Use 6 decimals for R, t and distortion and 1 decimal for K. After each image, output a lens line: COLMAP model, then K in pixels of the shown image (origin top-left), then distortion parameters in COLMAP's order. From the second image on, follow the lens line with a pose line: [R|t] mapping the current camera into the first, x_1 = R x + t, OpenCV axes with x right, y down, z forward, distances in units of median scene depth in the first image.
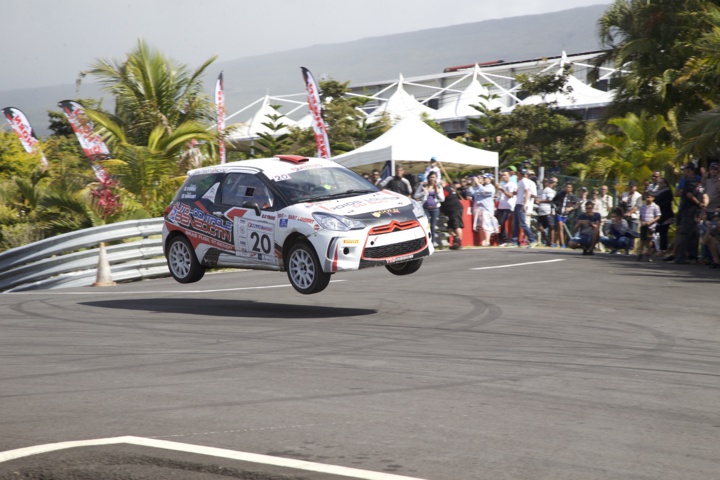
lens RADIAL K [[2011.2, 0, 360.0], [0, 2011.2, 240.0], [0, 0, 1]] dist [0.560362, 1.423836]
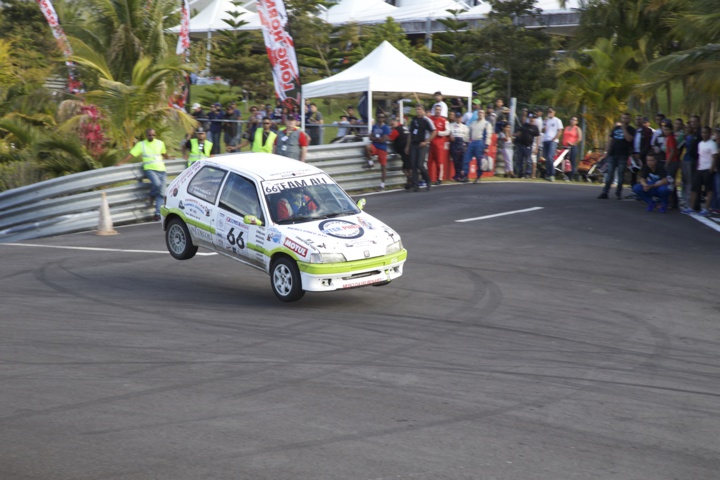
lens RADIAL K [[2039.5, 0, 360.0], [0, 2039.5, 240.0], [0, 0, 1]] dist [0.662695, 0.527415]
pose [[0.999350, 0.015642, 0.032468, -0.052689], [-0.017807, 0.997560, 0.067500, -0.084467], [-0.031333, -0.068034, 0.997191, -0.100039]]
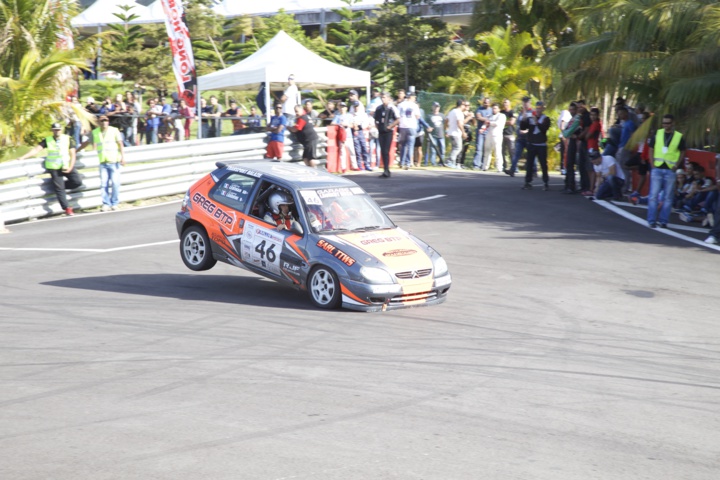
lens RADIAL K [[2039.5, 0, 360.0], [0, 2039.5, 240.0], [0, 0, 1]] dist [0.662695, 0.527415]
pose [[0.996589, -0.010211, 0.081897, -0.054705], [0.004458, 0.997528, 0.070127, -0.079706], [-0.082410, -0.069522, 0.994171, -0.068007]]
